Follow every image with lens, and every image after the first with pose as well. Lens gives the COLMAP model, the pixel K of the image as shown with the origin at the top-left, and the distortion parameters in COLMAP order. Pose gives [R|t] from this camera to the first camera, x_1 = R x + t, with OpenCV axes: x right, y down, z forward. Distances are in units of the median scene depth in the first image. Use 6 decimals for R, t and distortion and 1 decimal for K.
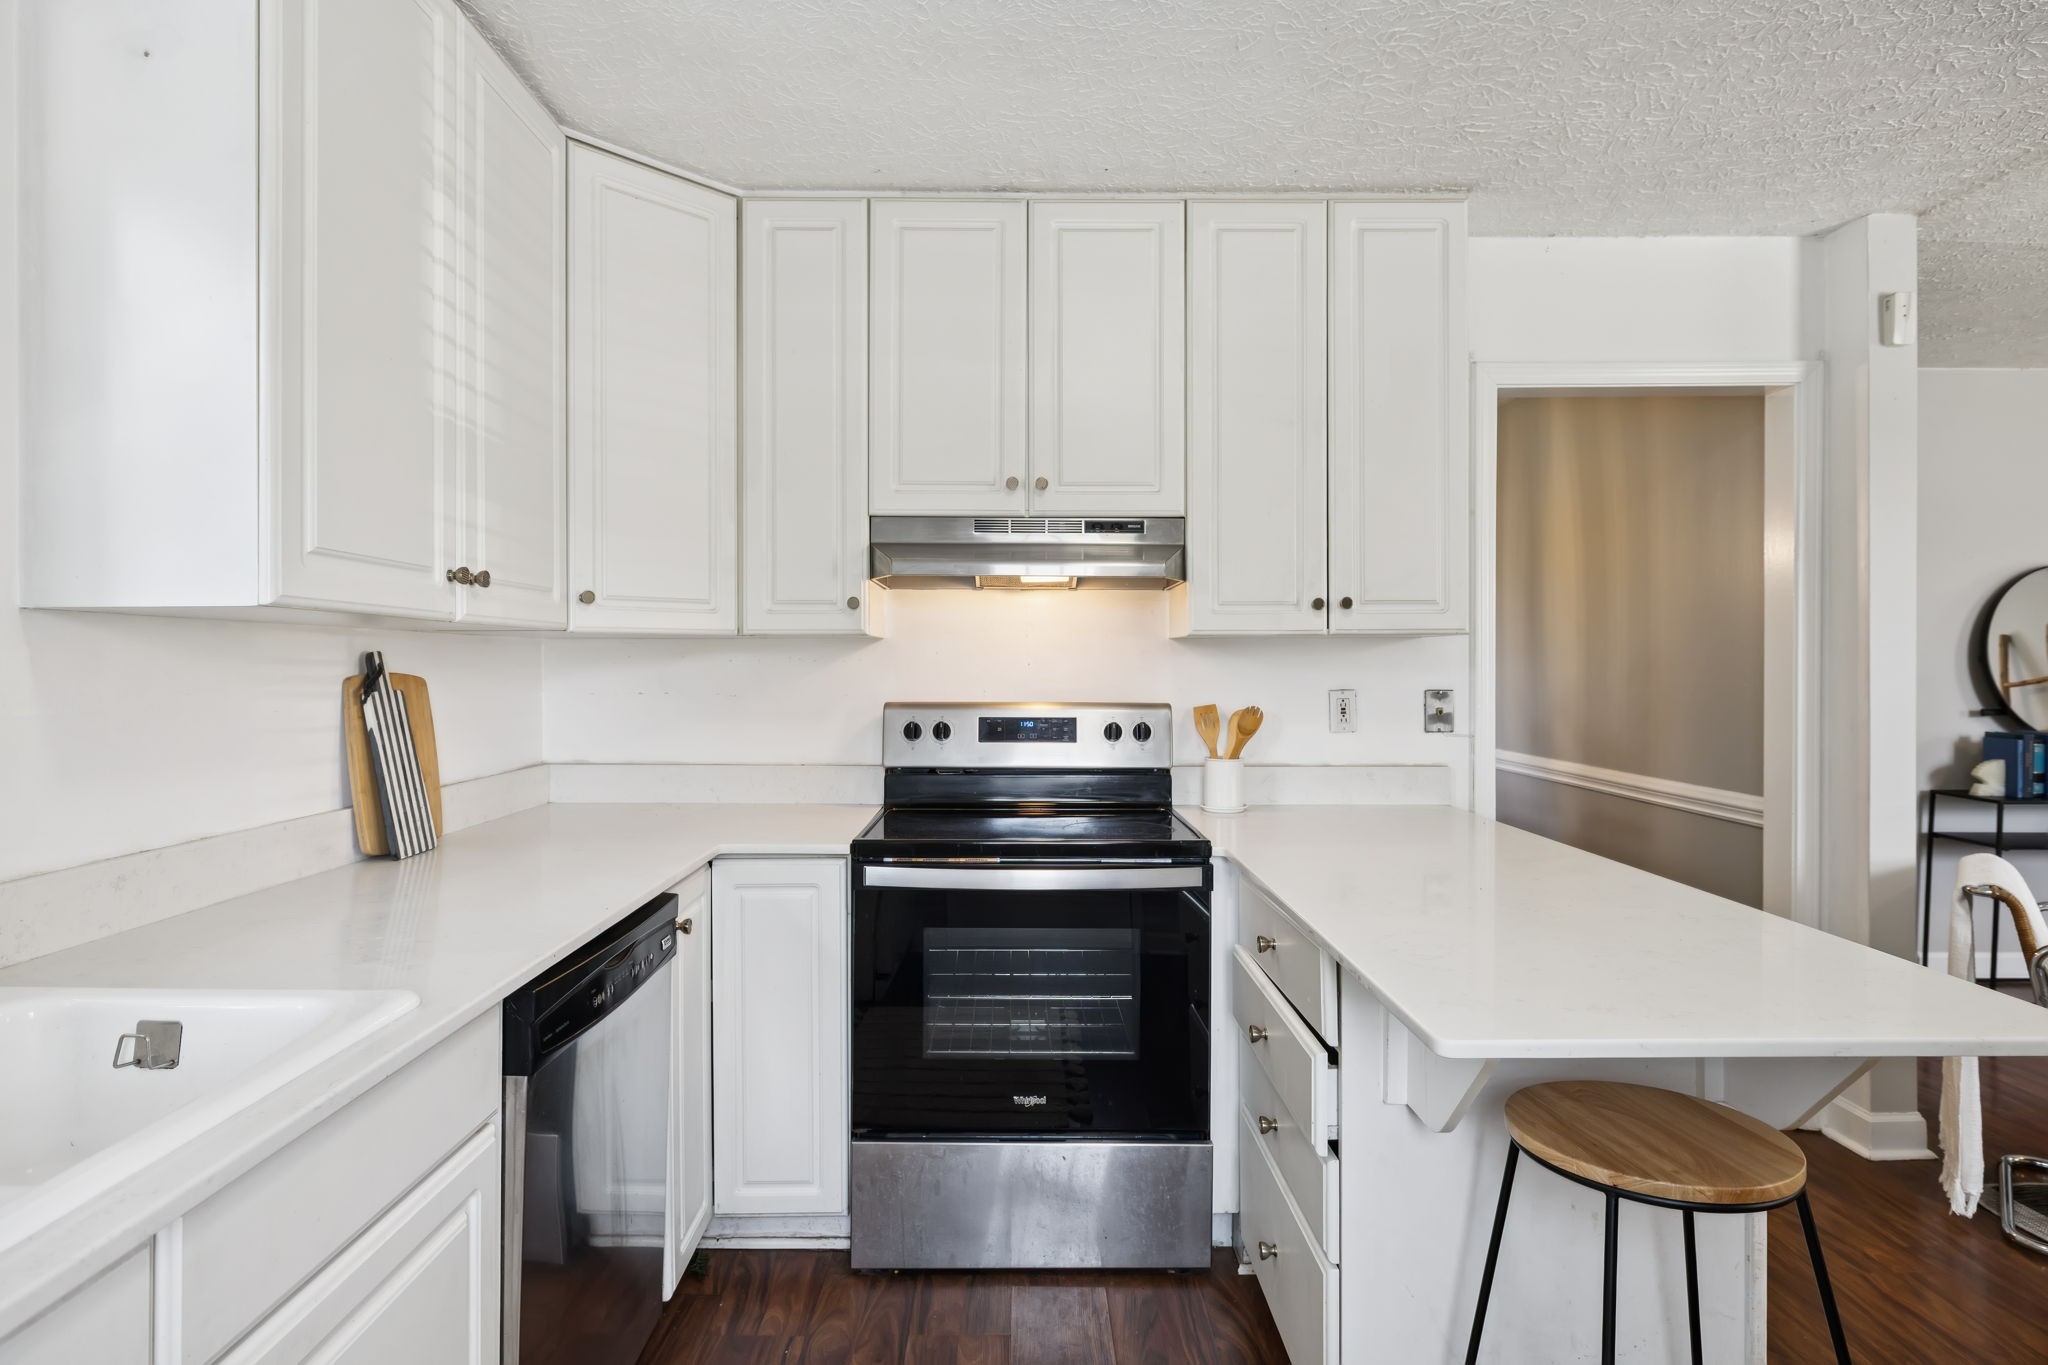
lens RADIAL K [[1058.8, 0, 1031.5], [0, 1058.8, 665.1], [0, 0, 1]] dist [-0.006780, 0.001330]
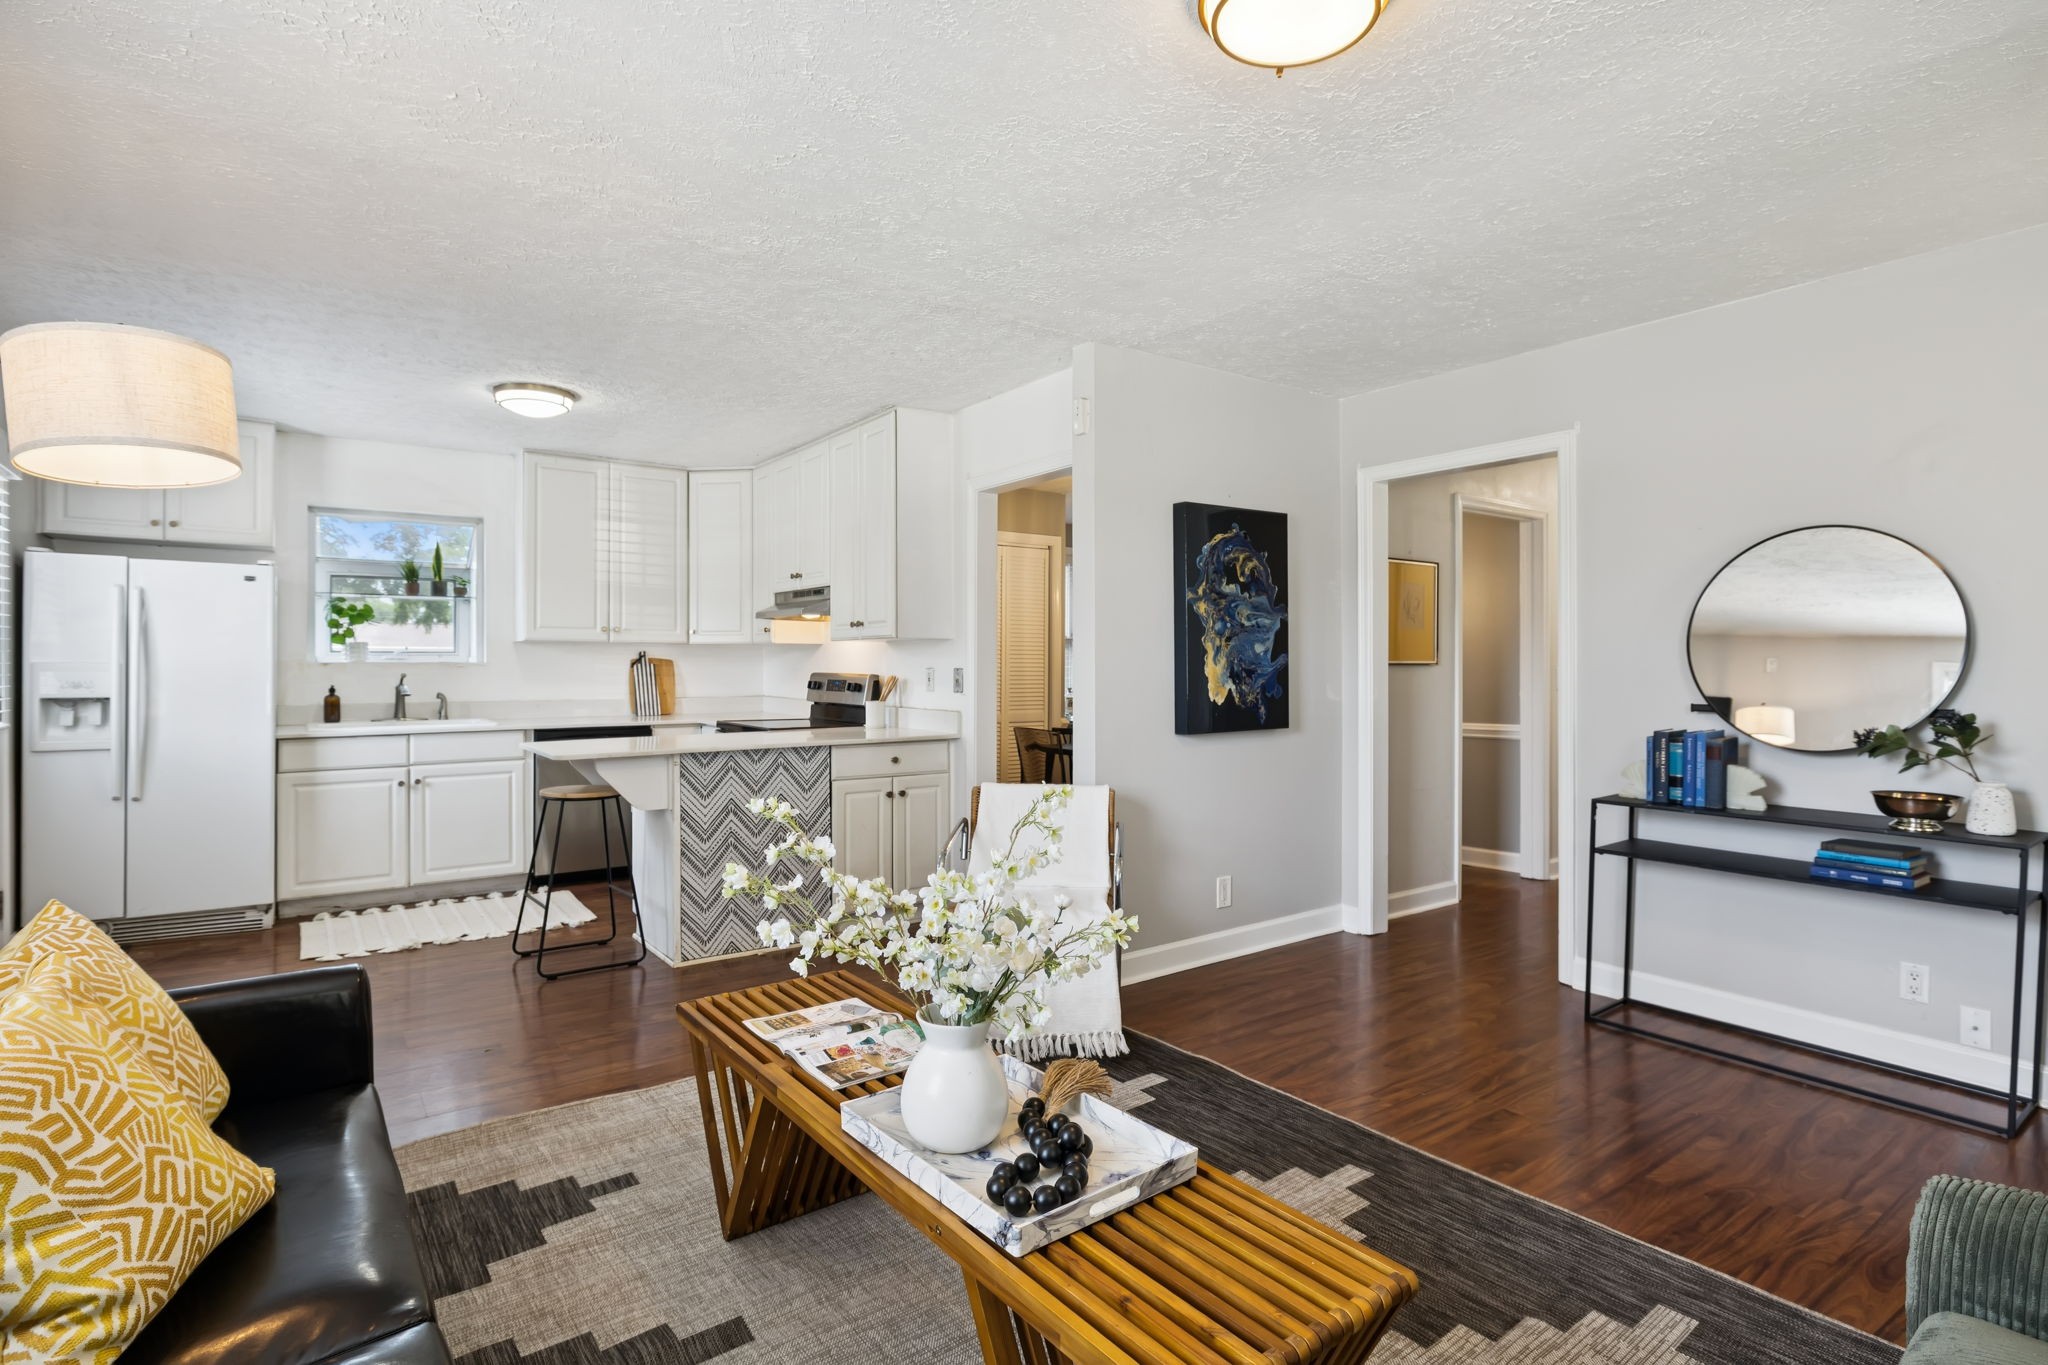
lens RADIAL K [[1009.5, 0, 1024.6], [0, 1009.5, 673.1], [0, 0, 1]] dist [-0.002432, -0.000319]
pose [[0.584402, 0.008582, -0.811419, 2.046611], [-0.005237, 0.999963, 0.006804, 0.021515], [0.811447, 0.000273, 0.584425, 0.121061]]
